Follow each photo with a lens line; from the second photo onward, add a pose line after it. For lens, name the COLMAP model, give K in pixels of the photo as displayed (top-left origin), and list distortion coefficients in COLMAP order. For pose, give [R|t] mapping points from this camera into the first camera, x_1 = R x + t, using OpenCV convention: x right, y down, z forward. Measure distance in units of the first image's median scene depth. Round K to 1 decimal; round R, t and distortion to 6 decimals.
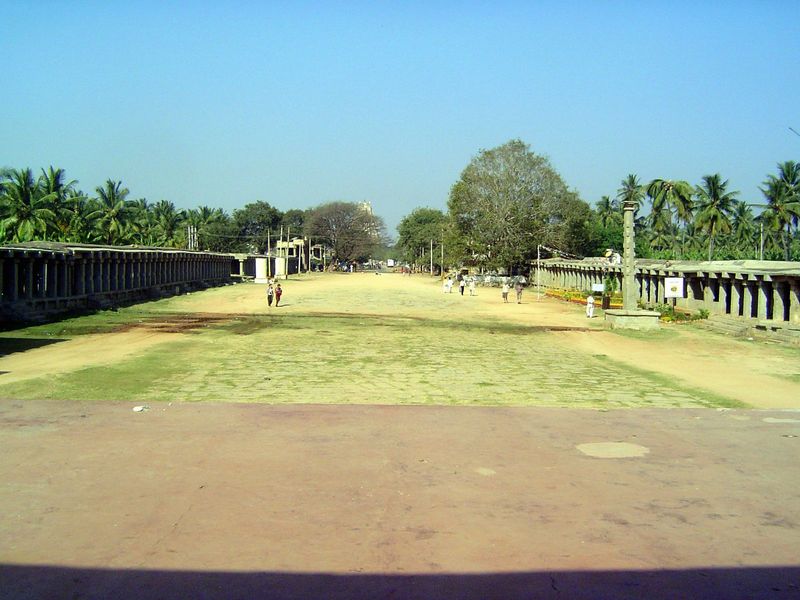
lens RADIAL K [[904.8, 0, 400.3], [0, 904.8, 299.2], [0, 0, 1]] dist [-0.133785, 0.000000]
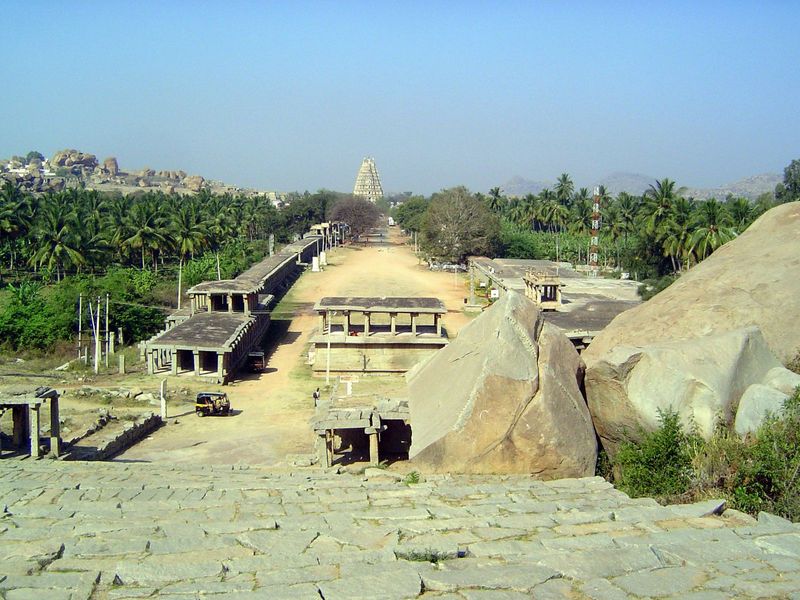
lens RADIAL K [[904.8, 0, 399.8], [0, 904.8, 300.0], [0, 0, 1]] dist [-0.133785, 0.000000]
pose [[0.999988, -0.002881, -0.003906, 0.014350], [0.003157, 0.997358, 0.072571, -0.071069], [0.003687, -0.072582, 0.997356, -0.626852]]
